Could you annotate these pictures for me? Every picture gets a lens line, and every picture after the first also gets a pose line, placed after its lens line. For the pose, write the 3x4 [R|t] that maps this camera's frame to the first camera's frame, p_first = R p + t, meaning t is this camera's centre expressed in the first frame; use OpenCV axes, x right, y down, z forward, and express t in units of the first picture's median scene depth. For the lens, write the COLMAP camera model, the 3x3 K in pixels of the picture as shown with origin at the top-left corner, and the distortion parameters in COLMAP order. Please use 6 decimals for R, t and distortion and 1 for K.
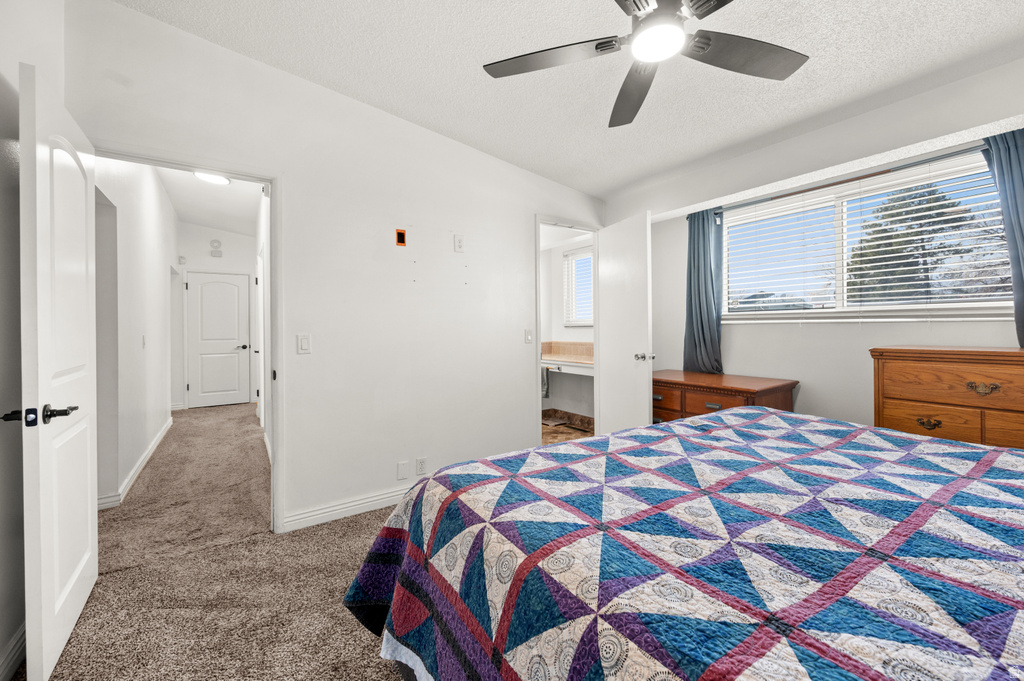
lens RADIAL K [[405.0, 0, 514.7], [0, 405.0, 345.6], [0, 0, 1]] dist [0.001816, -0.003192]
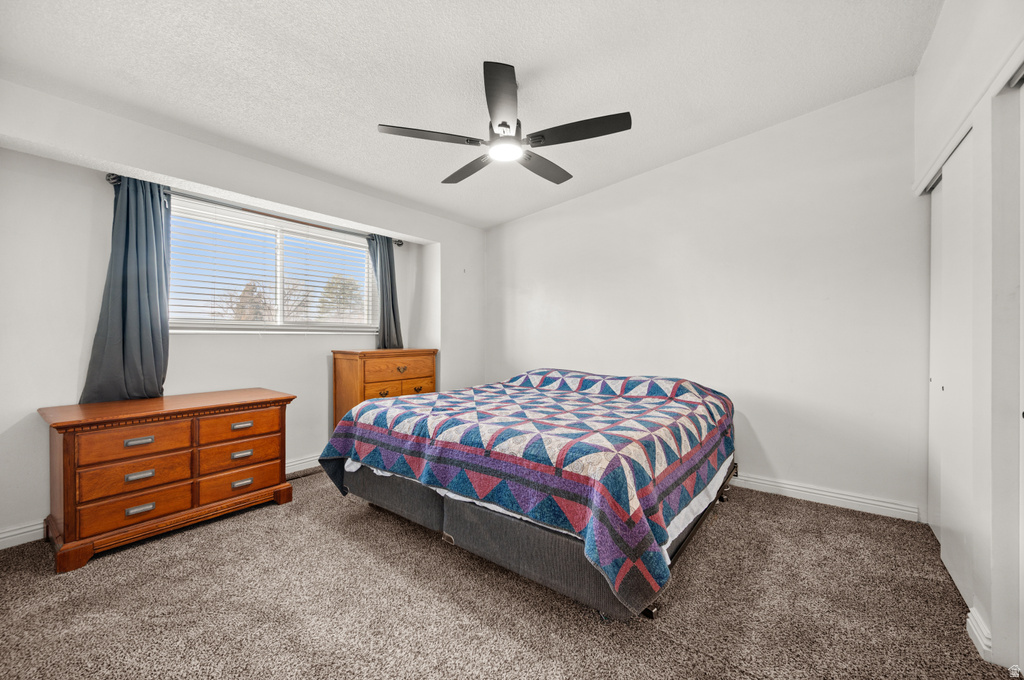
lens RADIAL K [[405.0, 0, 514.7], [0, 405.0, 345.1], [0, 0, 1]] dist [0.001816, -0.003192]
pose [[-0.313429, -0.006671, 0.949588, -0.512872], [0.048863, 0.998537, 0.023143, -0.017123], [-0.948354, 0.053654, -0.312644, 0.671772]]
